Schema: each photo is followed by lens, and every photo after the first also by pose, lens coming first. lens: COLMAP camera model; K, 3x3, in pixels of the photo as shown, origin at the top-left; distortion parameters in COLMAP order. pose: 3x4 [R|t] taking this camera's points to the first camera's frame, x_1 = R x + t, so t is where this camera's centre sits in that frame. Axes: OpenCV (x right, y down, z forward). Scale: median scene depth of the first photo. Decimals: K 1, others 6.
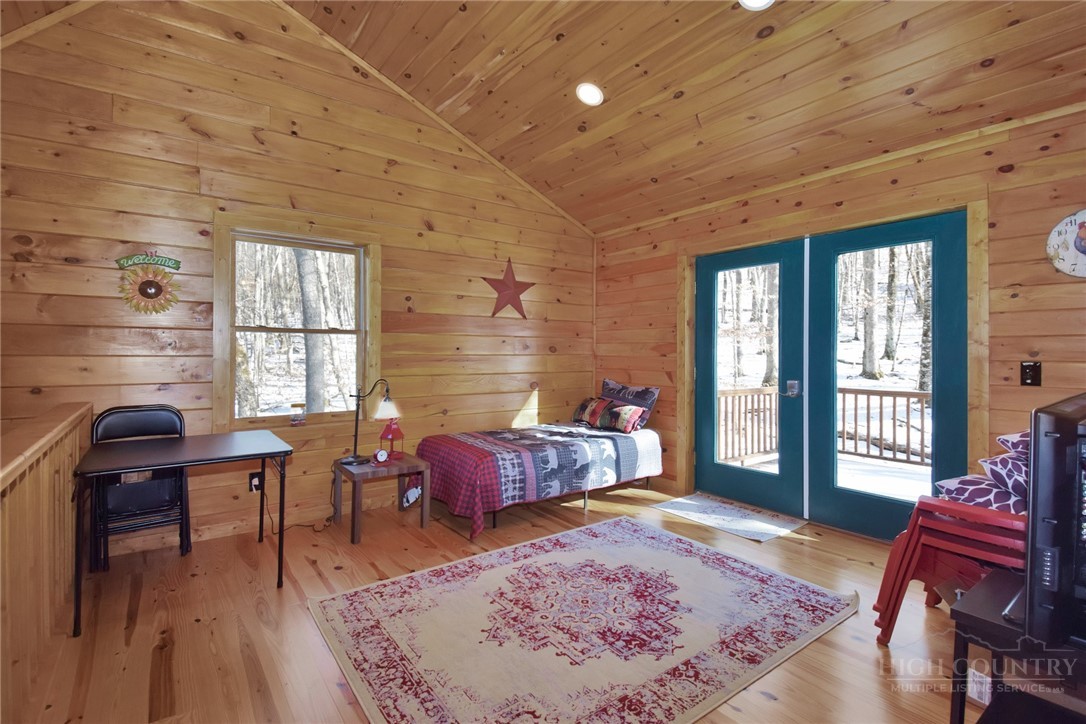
lens RADIAL K [[509.4, 0, 540.5], [0, 509.4, 362.5], [0, 0, 1]] dist [0.026586, -0.000832]
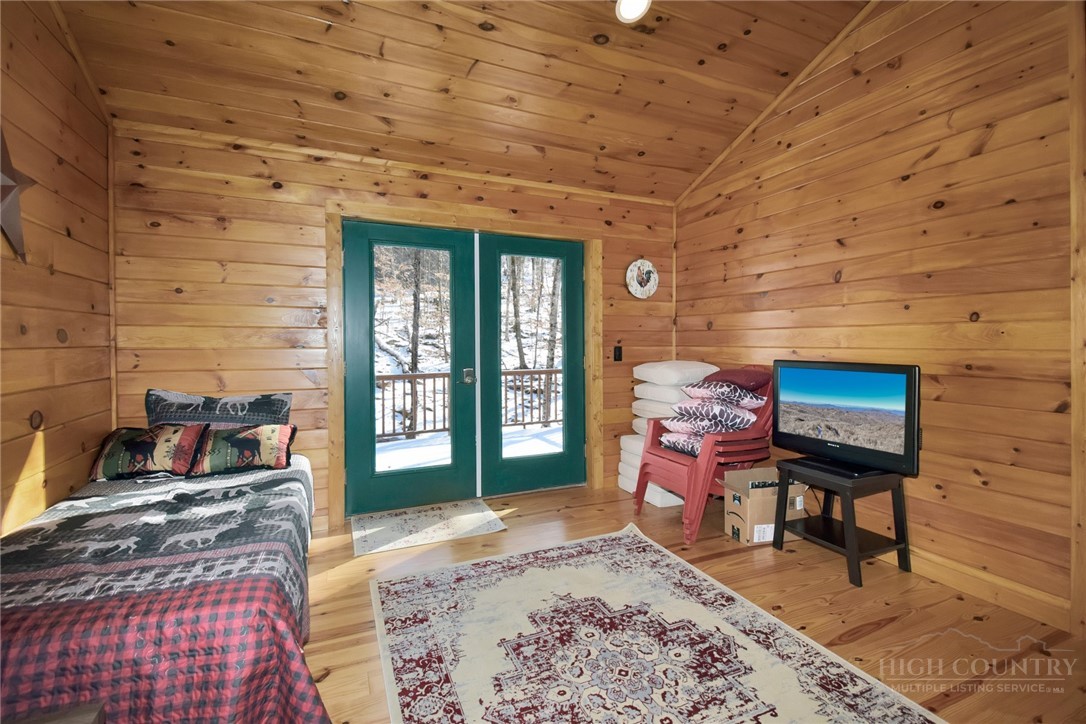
lens RADIAL K [[478.6, 0, 545.0], [0, 478.6, 358.8], [0, 0, 1]] dist [0.044689, -0.027387]
pose [[0.215189, -0.038805, 0.975801, -0.602483], [0.023170, 0.999132, 0.034623, -0.020617], [-0.976298, 0.015158, 0.215901, 0.931288]]
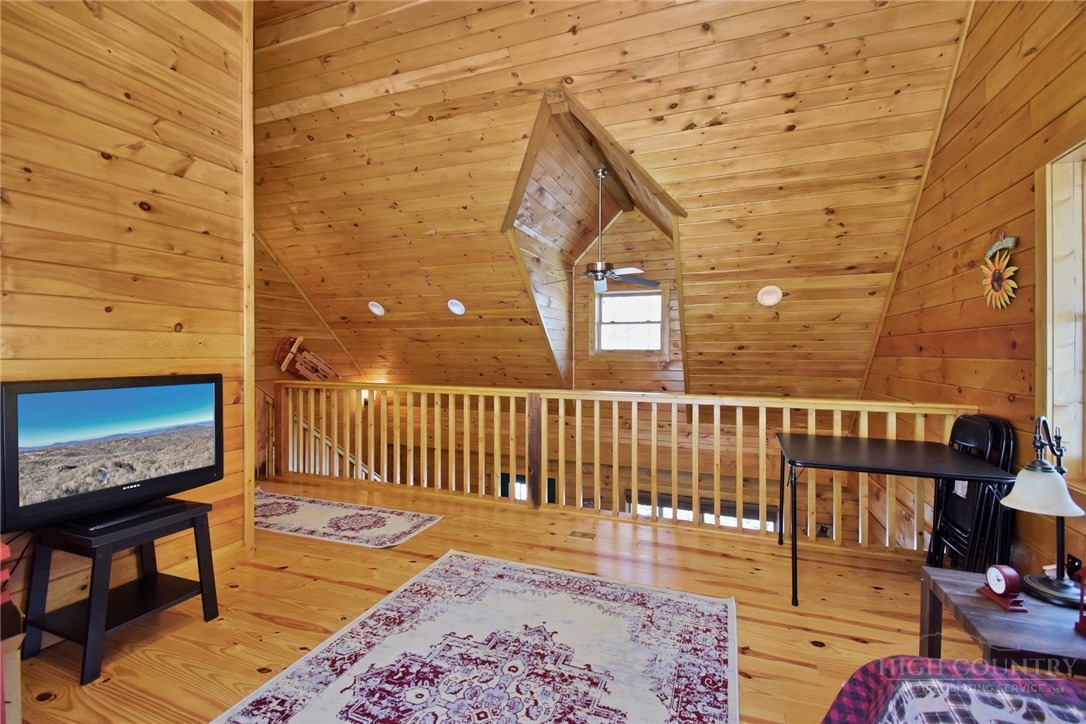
lens RADIAL K [[473.4, 0, 546.5], [0, 473.4, 360.8], [0, 0, 1]] dist [0.041720, -0.027384]
pose [[-0.840631, 0.000788, -0.541608, 0.353261], [-0.018886, 0.999348, 0.030767, -0.026148], [0.541279, 0.036092, -0.840068, 1.534153]]
